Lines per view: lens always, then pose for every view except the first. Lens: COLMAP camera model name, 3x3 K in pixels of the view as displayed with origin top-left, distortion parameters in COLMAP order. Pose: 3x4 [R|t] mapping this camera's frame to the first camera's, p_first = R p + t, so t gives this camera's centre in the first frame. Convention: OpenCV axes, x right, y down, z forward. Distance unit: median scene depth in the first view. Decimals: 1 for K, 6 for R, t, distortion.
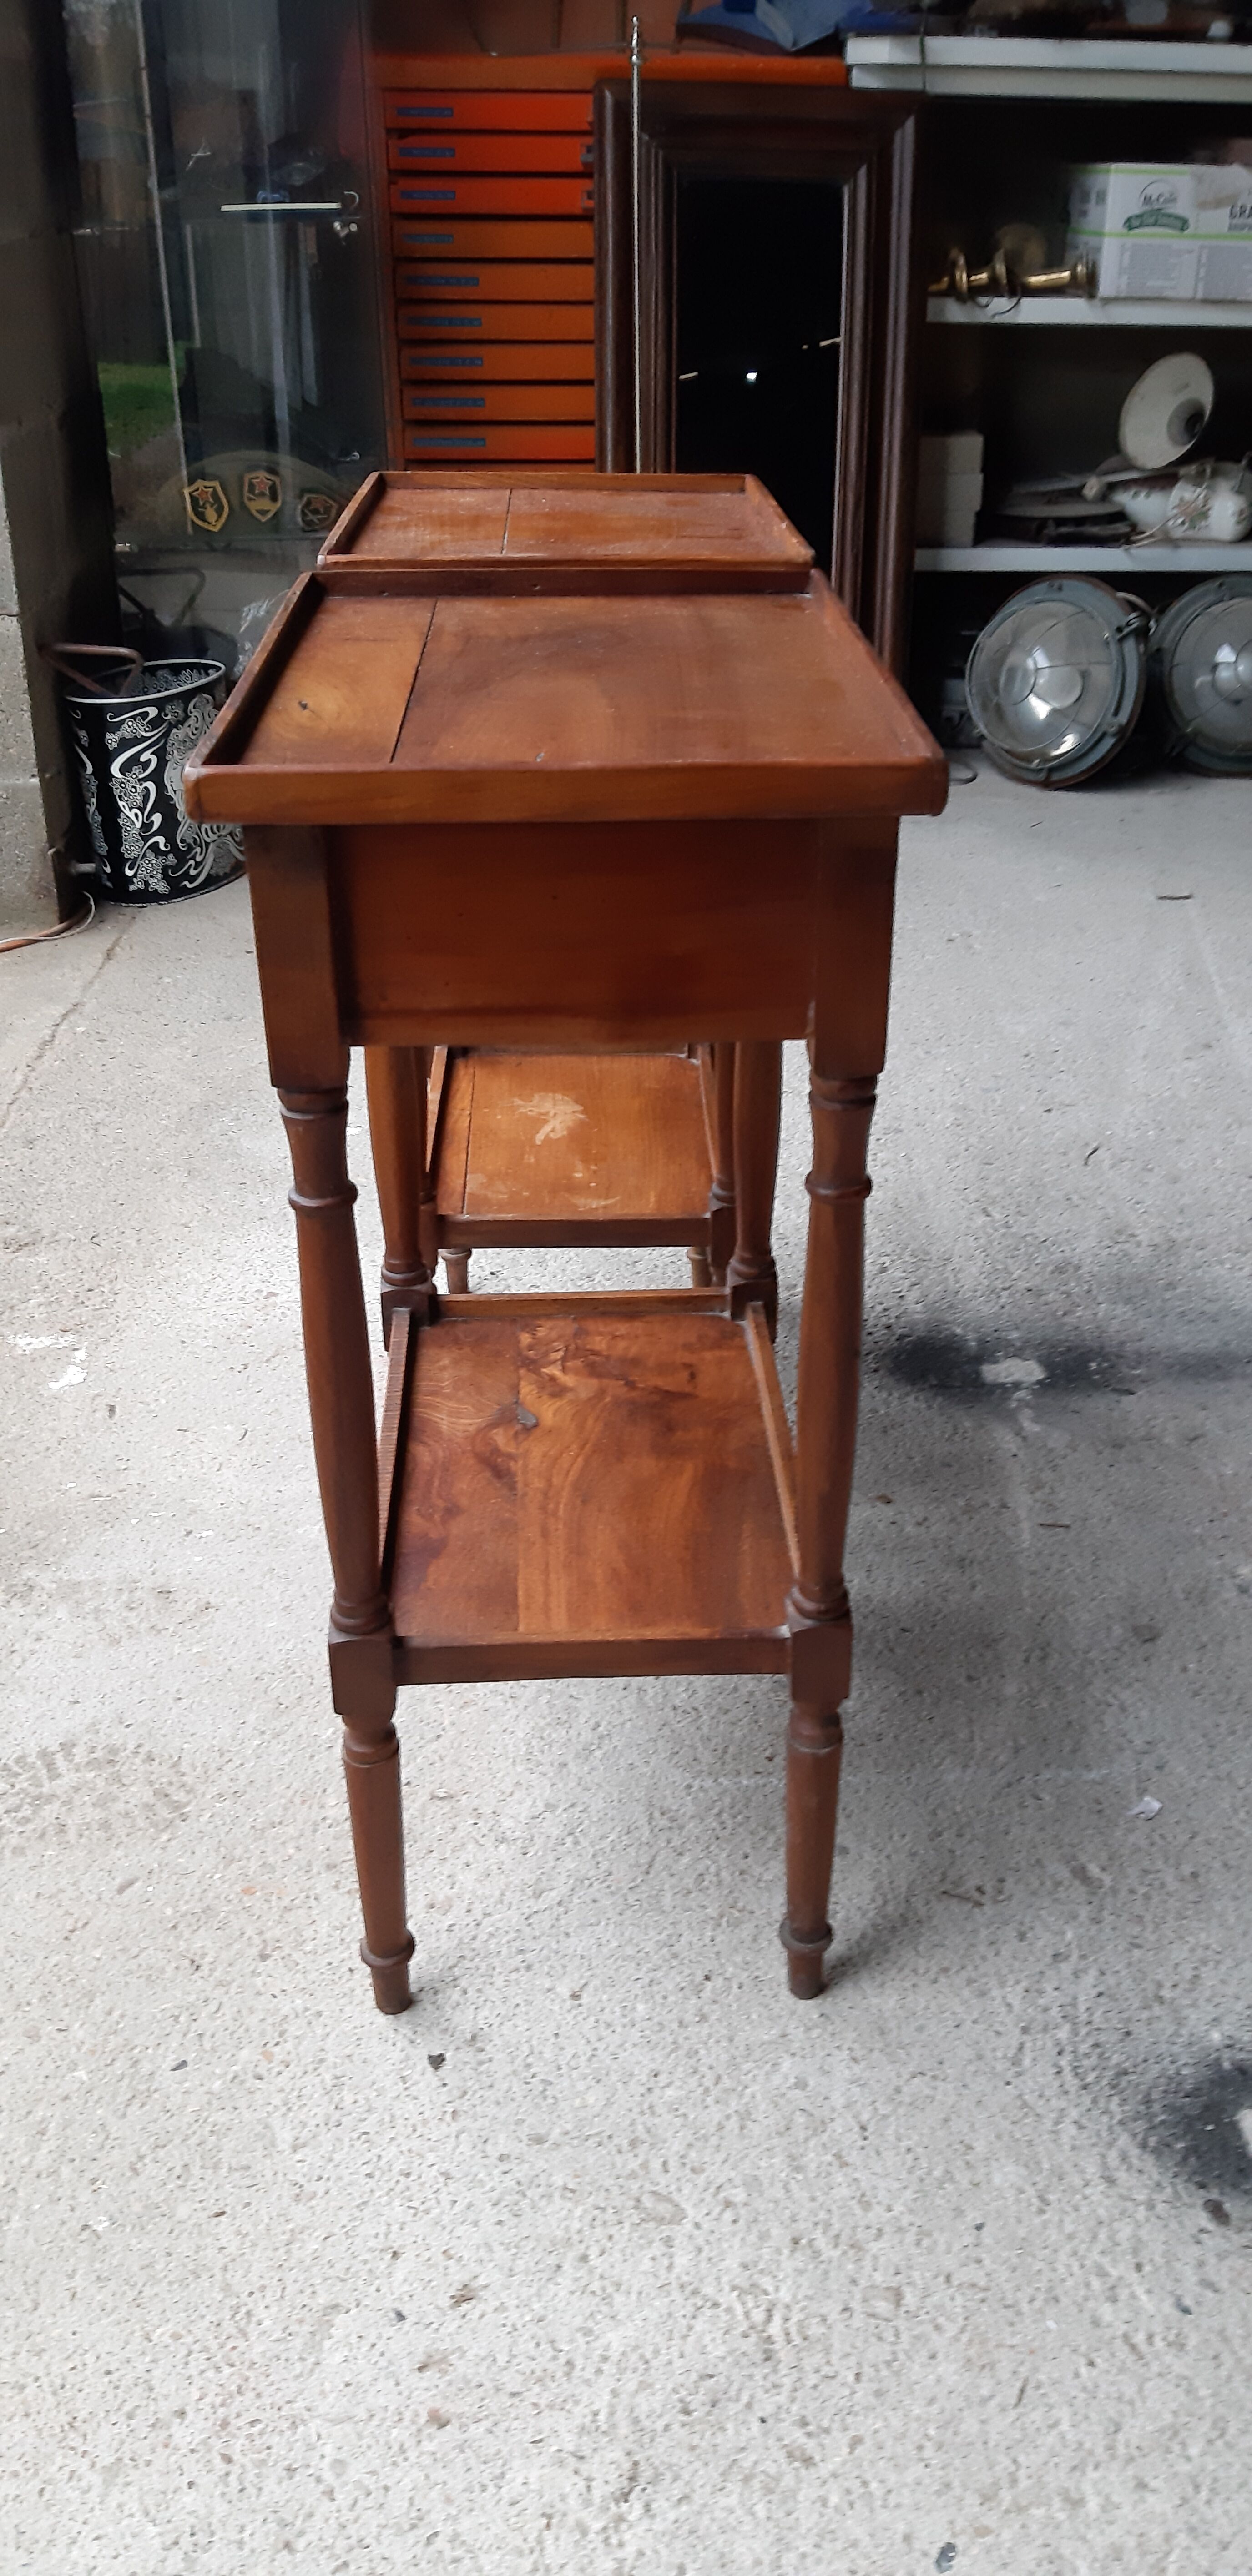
lens RADIAL K [[2019.3, 0, 645.6], [0, 2019.3, 1292.3], [0, 0, 1]] dist [0.060046, -0.136130]
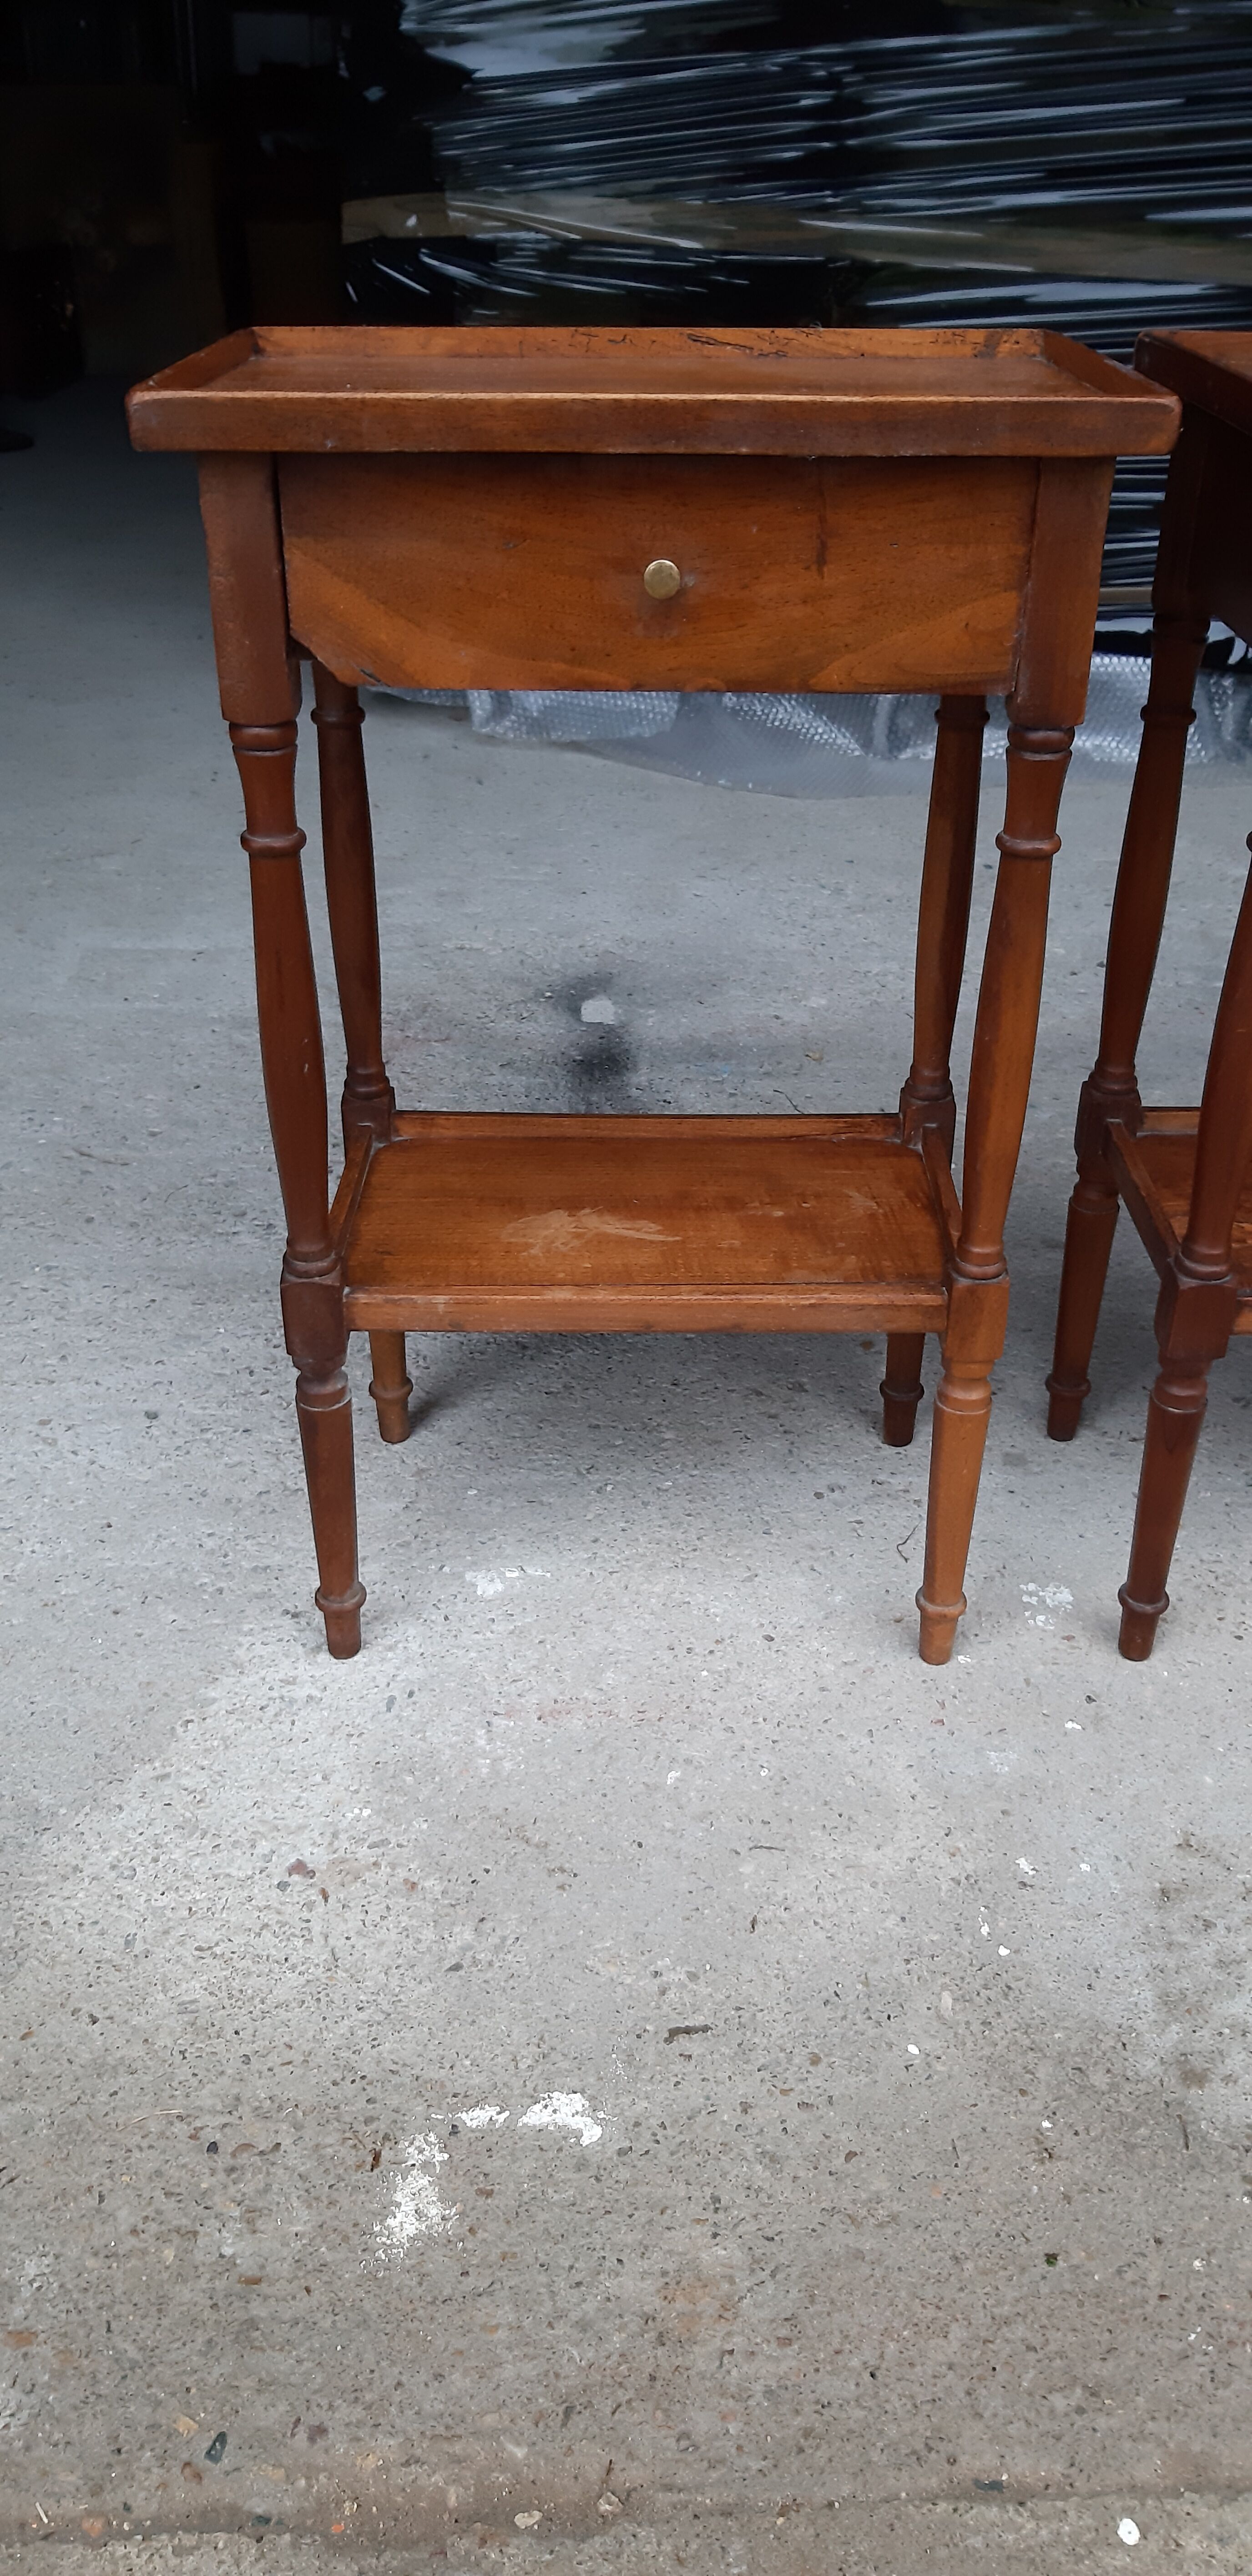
lens RADIAL K [[2019.3, 0, 667.0], [0, 2019.3, 1301.1], [0, 0, 1]] dist [0.060046, -0.136130]
pose [[0.018143, -0.507676, 0.861357, -0.885676], [0.463745, 0.767499, 0.442589, -0.484756], [-0.885783, 0.391420, 0.249357, 1.053617]]
